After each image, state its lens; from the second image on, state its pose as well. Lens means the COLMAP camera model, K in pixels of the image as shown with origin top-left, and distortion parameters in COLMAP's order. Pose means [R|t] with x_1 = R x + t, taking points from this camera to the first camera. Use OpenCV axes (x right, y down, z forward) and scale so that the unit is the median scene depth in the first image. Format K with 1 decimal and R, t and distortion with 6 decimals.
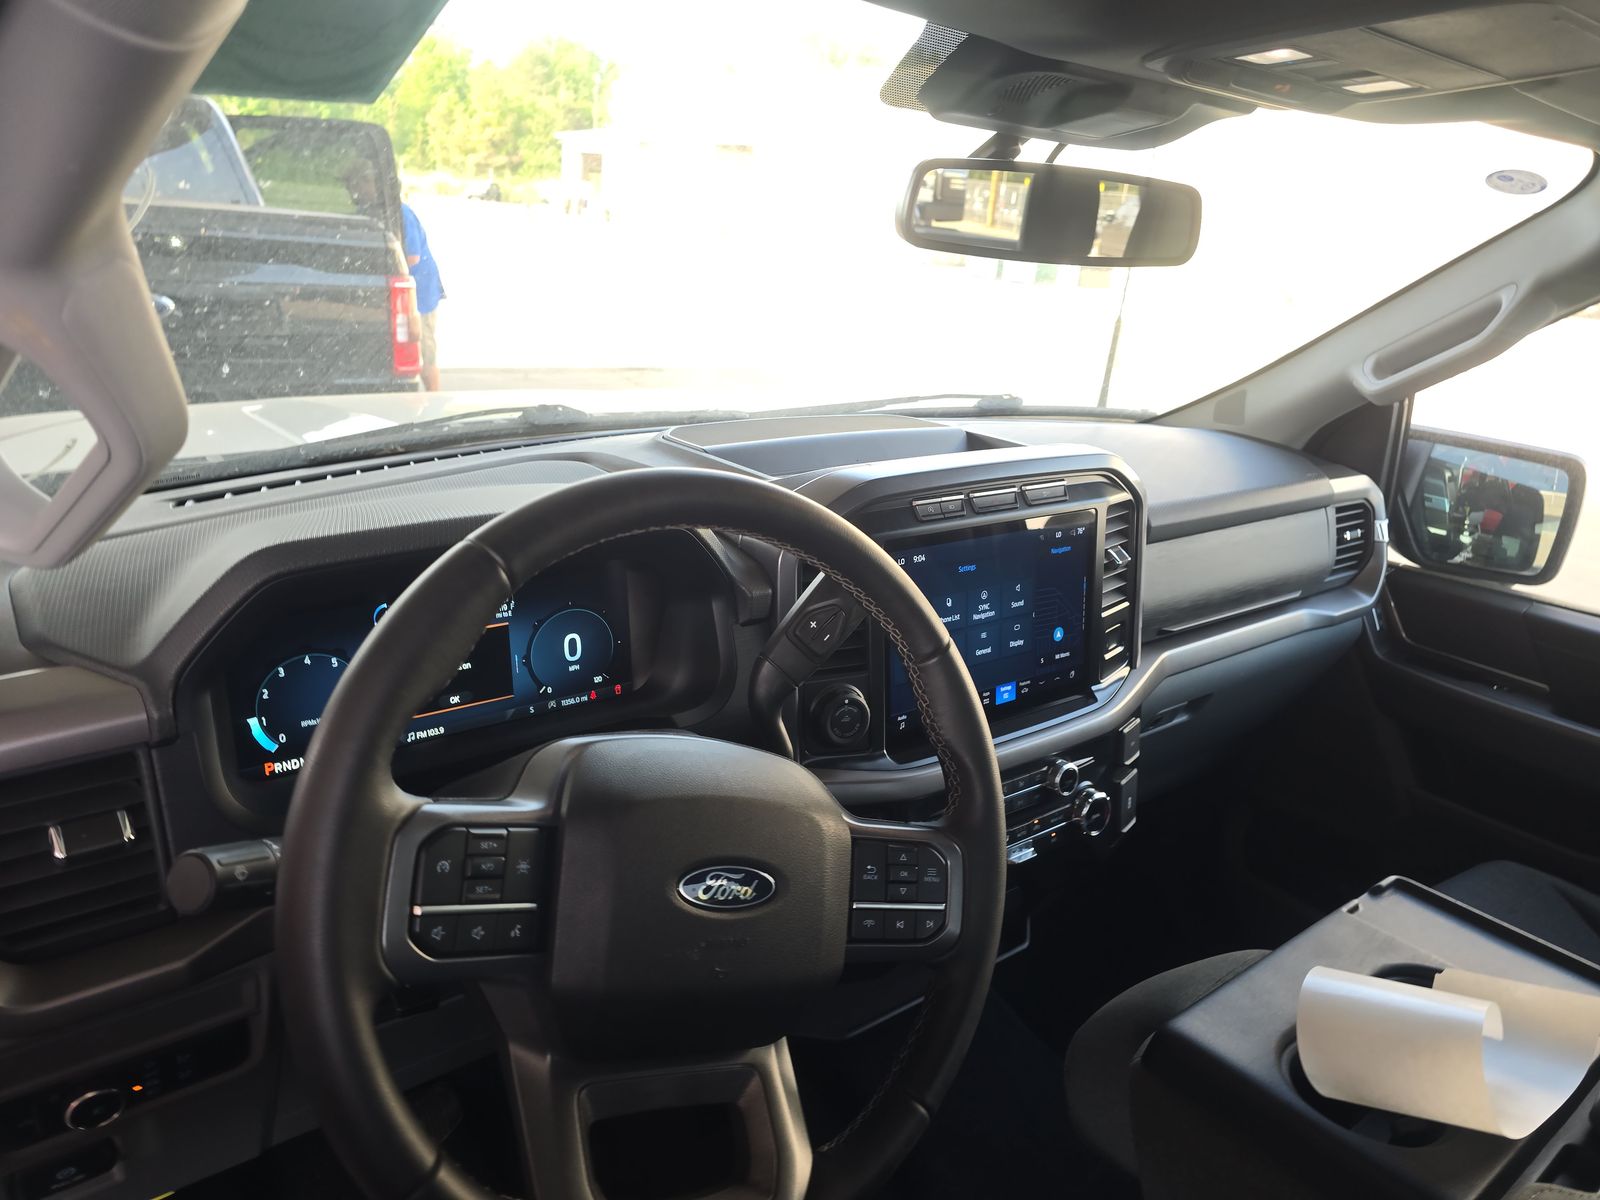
lens RADIAL K [[1107.6, 0, 801.8], [0, 1107.6, 591.1], [0, 0, 1]] dist [0.023503, -0.040751]
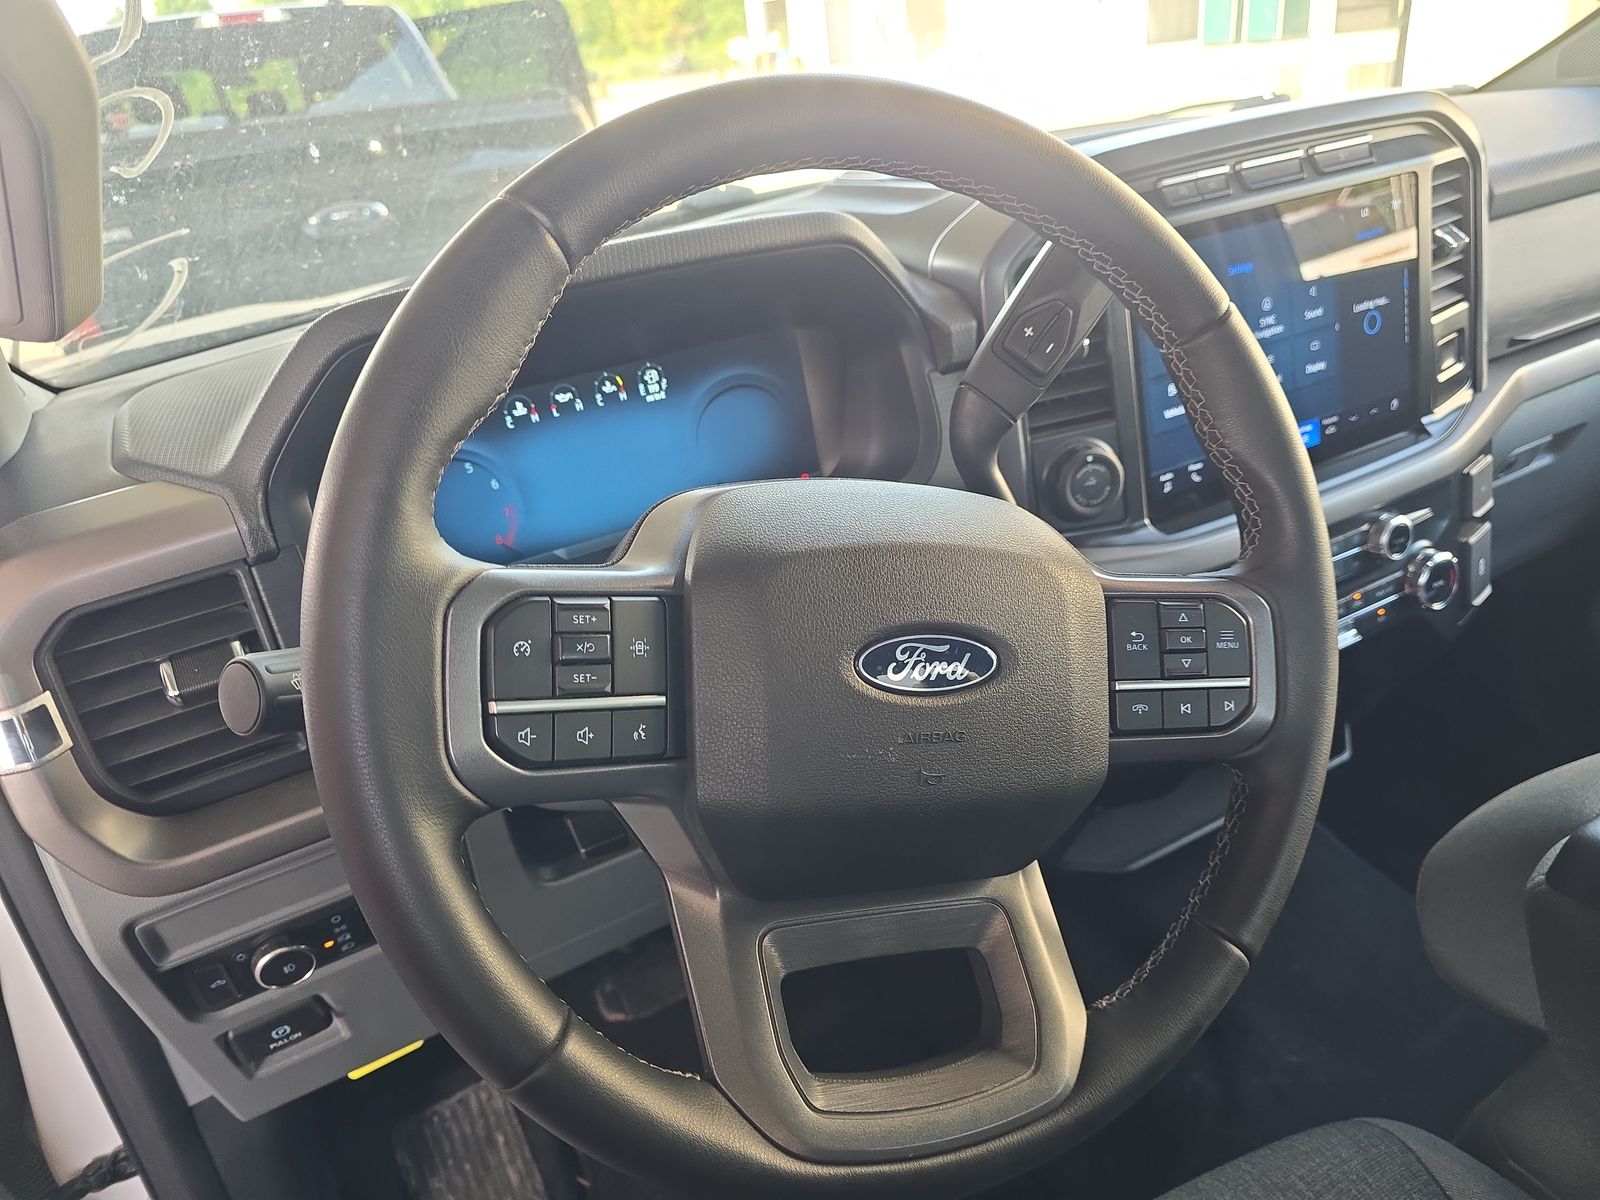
lens RADIAL K [[1107.6, 0, 786.0], [0, 1107.6, 598.9], [0, 0, 1]] dist [0.023503, -0.040751]
pose [[0.966810, -0.091441, -0.238572, 0.013305], [0.122088, 0.985600, 0.116994, 0.094523], [0.224439, -0.142238, 0.964052, 0.212945]]
